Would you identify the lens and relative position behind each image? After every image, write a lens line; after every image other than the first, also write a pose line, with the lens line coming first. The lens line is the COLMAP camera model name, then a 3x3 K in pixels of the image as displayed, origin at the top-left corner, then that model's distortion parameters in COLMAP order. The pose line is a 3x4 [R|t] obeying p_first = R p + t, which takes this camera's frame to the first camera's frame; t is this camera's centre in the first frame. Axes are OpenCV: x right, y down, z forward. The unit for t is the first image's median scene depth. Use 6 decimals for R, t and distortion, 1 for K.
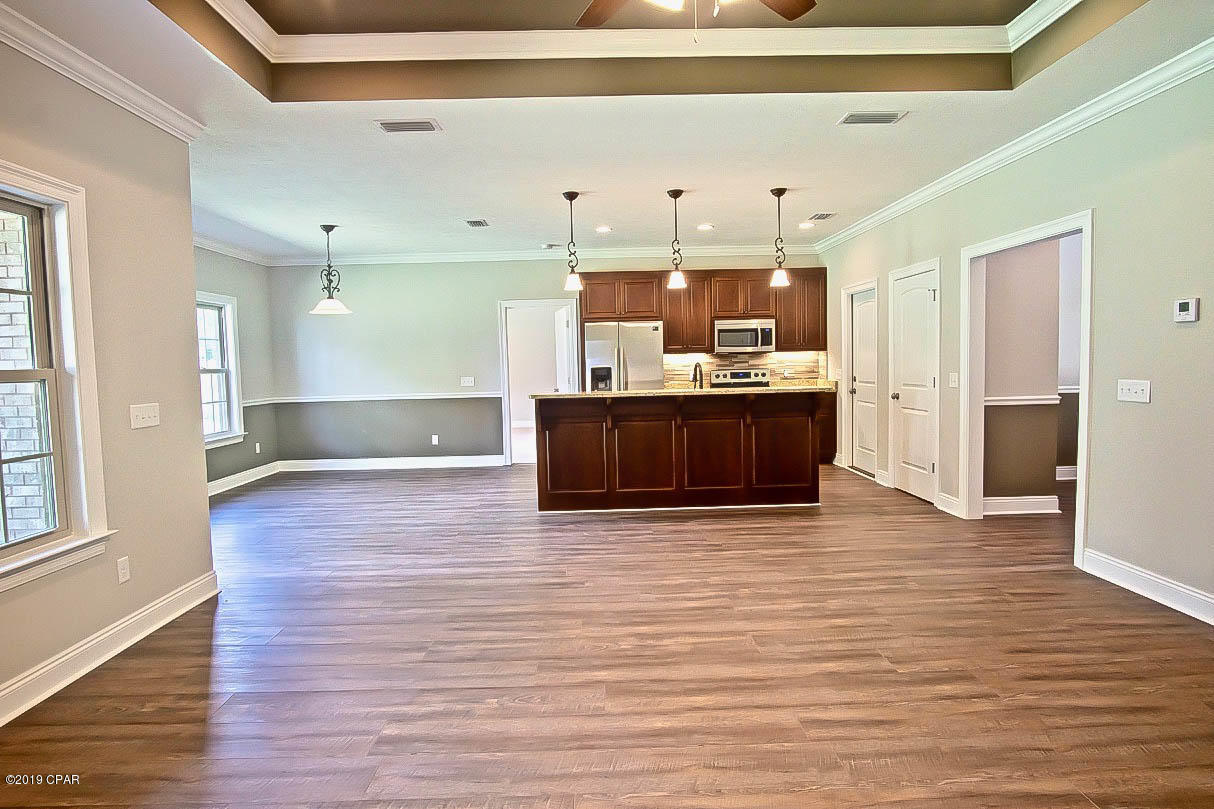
lens RADIAL K [[650.7, 0, 603.8], [0, 650.7, 401.0], [0, 0, 1]] dist [-0.035987, 0.010378]
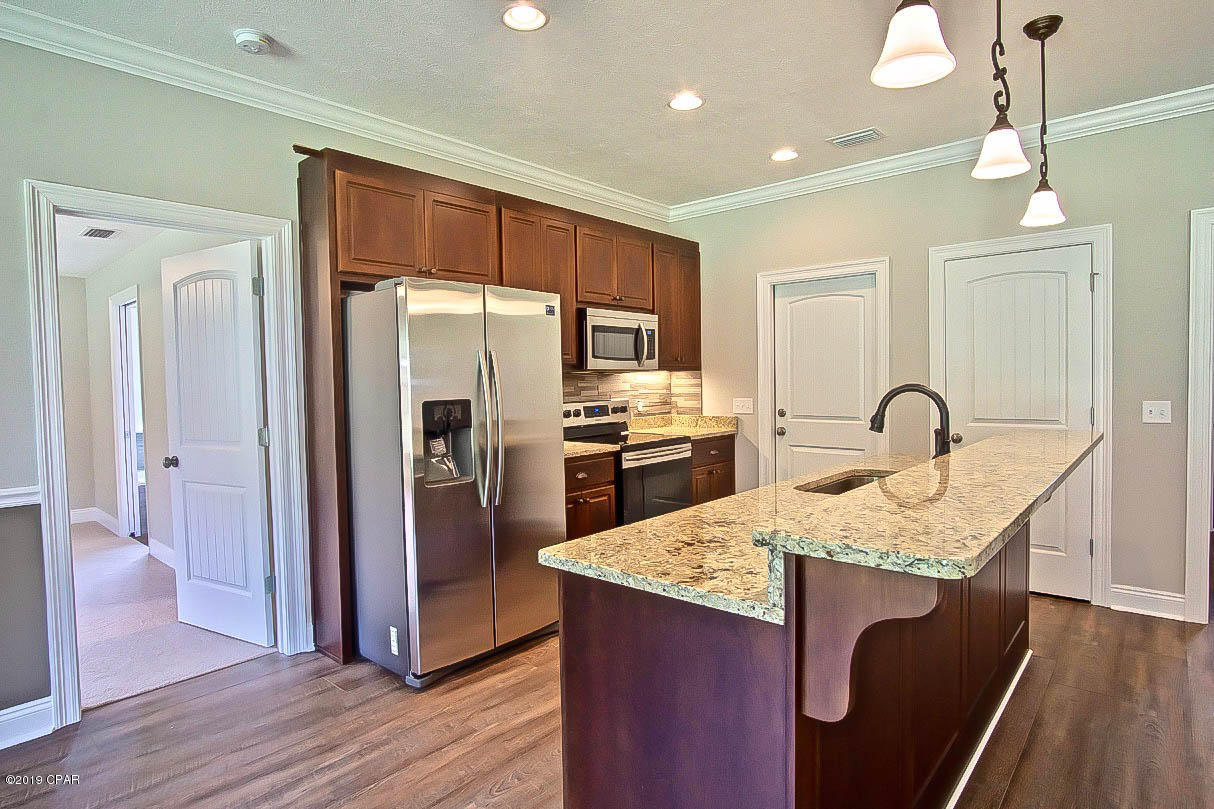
lens RADIAL K [[650.7, 0, 603.8], [0, 650.7, 401.0], [0, 0, 1]] dist [-0.035987, 0.010378]
pose [[0.679911, -0.013100, 0.733177, -0.211762], [0.047506, 0.998527, -0.026214, -0.036197], [-0.731754, 0.052654, 0.679532, 0.661966]]
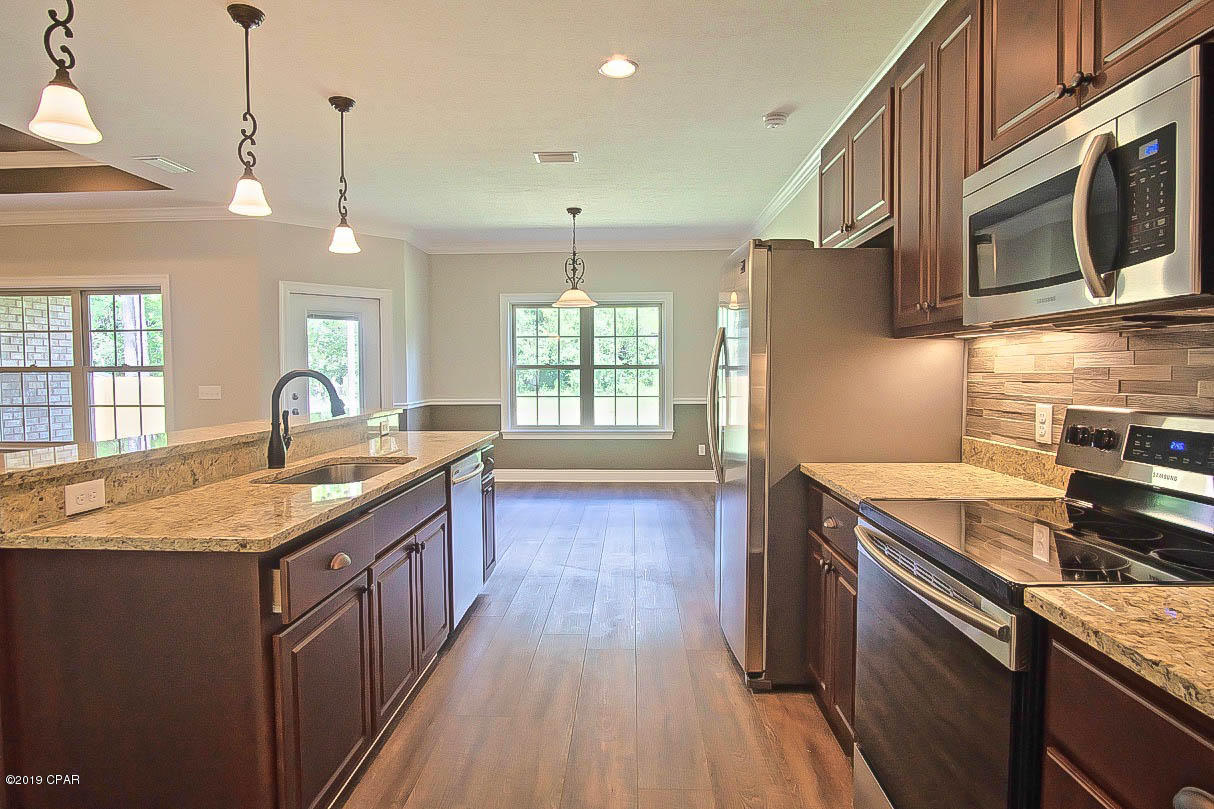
lens RADIAL K [[650.7, 0, 603.8], [0, 650.7, 401.0], [0, 0, 1]] dist [-0.035987, 0.010378]
pose [[-0.060752, 0.070677, -0.995648, 0.415518], [-0.053696, 0.995814, 0.073965, -0.060729], [0.996708, 0.057955, -0.056703, 0.928257]]
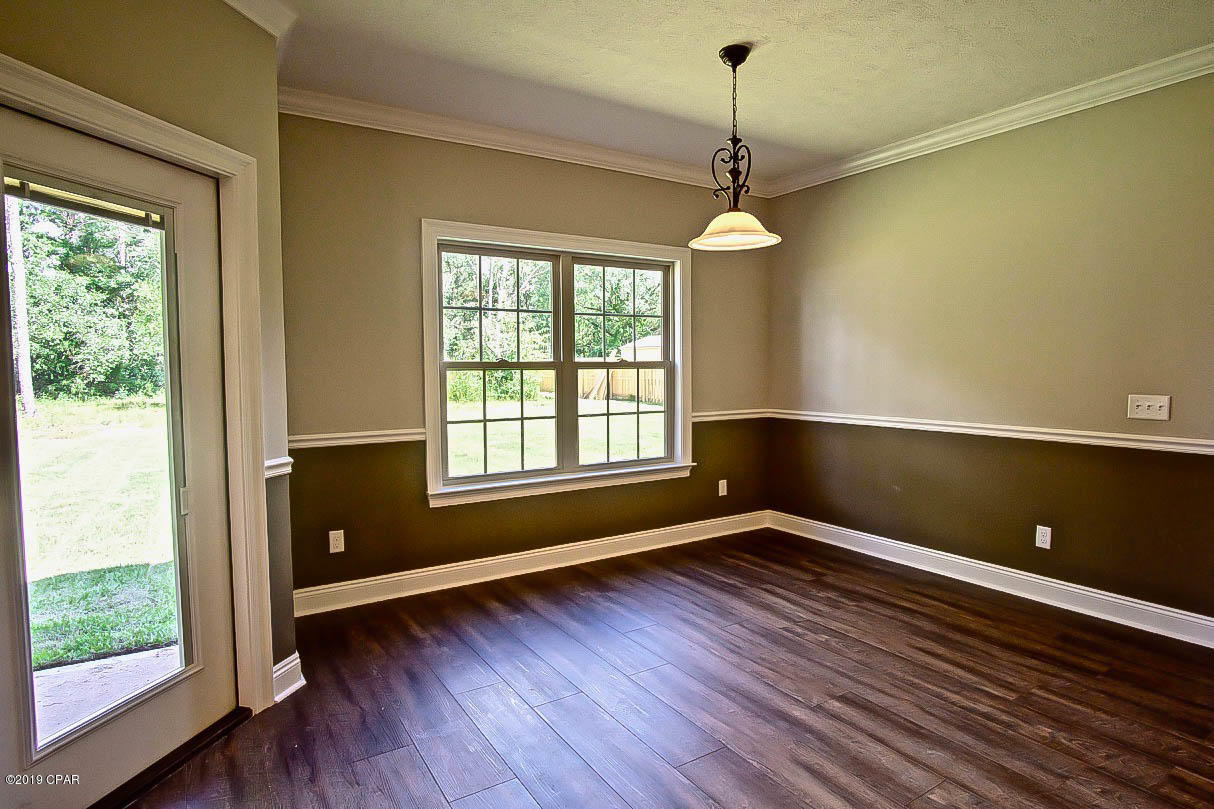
lens RADIAL K [[650.7, 0, 603.8], [0, 650.7, 401.0], [0, 0, 1]] dist [-0.035987, 0.010378]
pose [[0.517322, 0.068128, -0.853075, -0.061267], [-0.058653, 0.997305, 0.044078, -0.033883], [0.853779, 0.027233, 0.519923, 0.579267]]
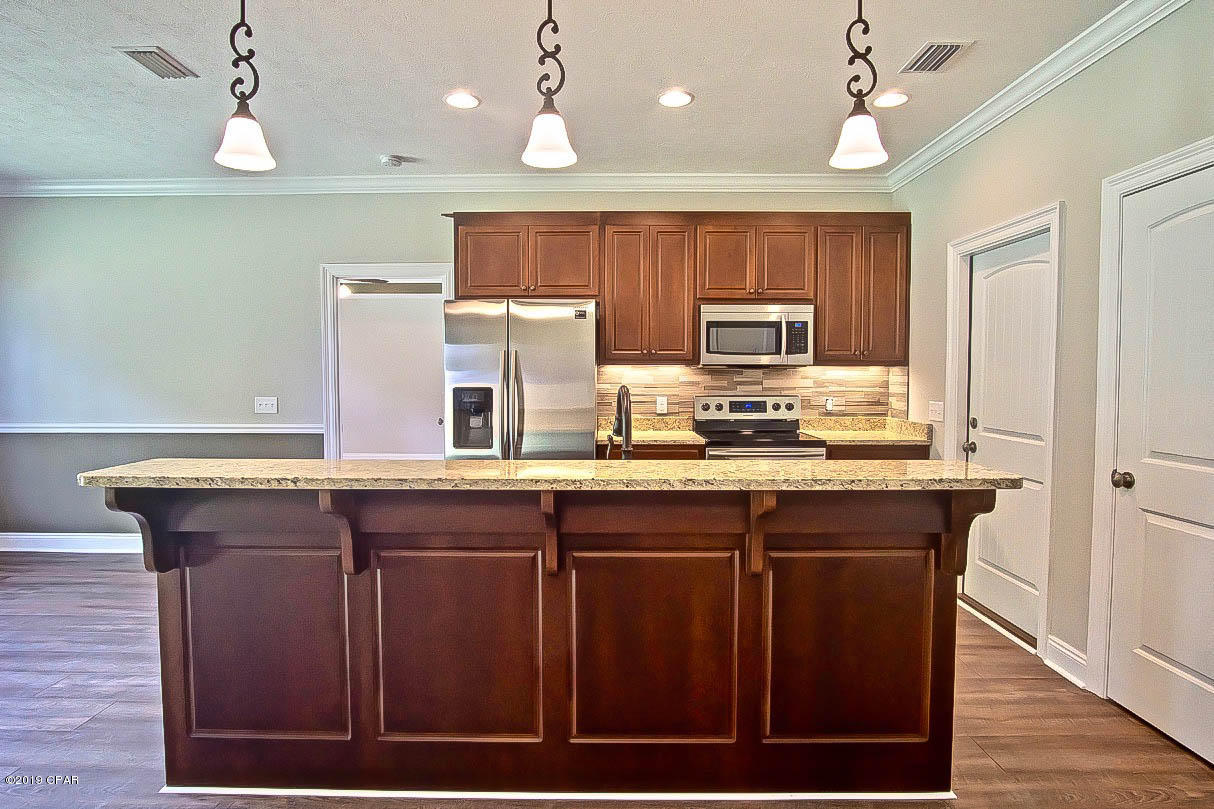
lens RADIAL K [[650.7, 0, 603.8], [0, 650.7, 401.0], [0, 0, 1]] dist [-0.035987, 0.010378]
pose [[0.999407, 0.025604, -0.023036, 0.108408], [-0.026054, 0.999471, -0.019444, -0.032872], [0.022526, 0.020033, 0.999546, 0.478321]]
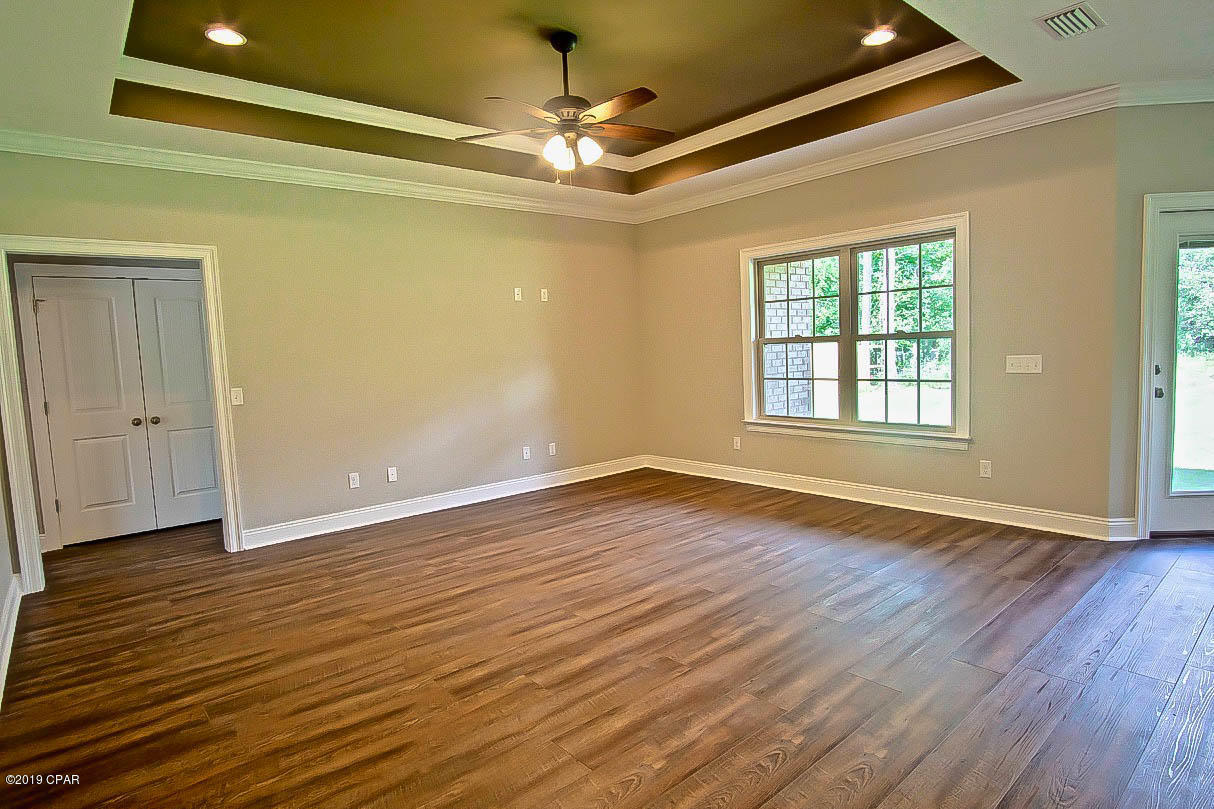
lens RADIAL K [[650.7, 0, 603.8], [0, 650.7, 401.0], [0, 0, 1]] dist [-0.035987, 0.010378]
pose [[-0.771747, 0.107756, -0.626734, 0.325803], [0.022314, 0.989521, 0.142653, -0.046085], [0.635538, 0.096107, -0.766065, 0.623014]]
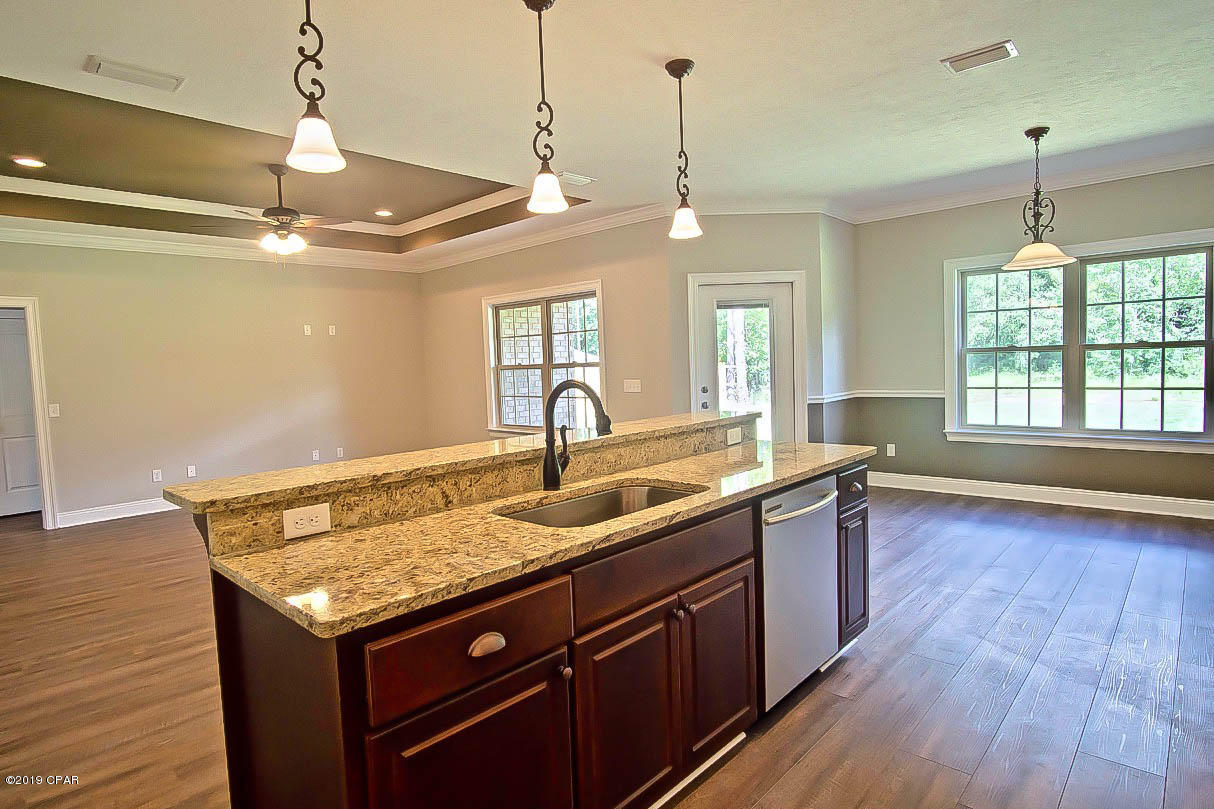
lens RADIAL K [[650.7, 0, 603.8], [0, 650.7, 401.0], [0, 0, 1]] dist [-0.035987, 0.010378]
pose [[-0.696965, 0.093110, -0.711035, 0.298263], [0.011401, 0.992848, 0.118838, -0.068820], [0.717015, 0.074720, -0.693041, 0.965148]]
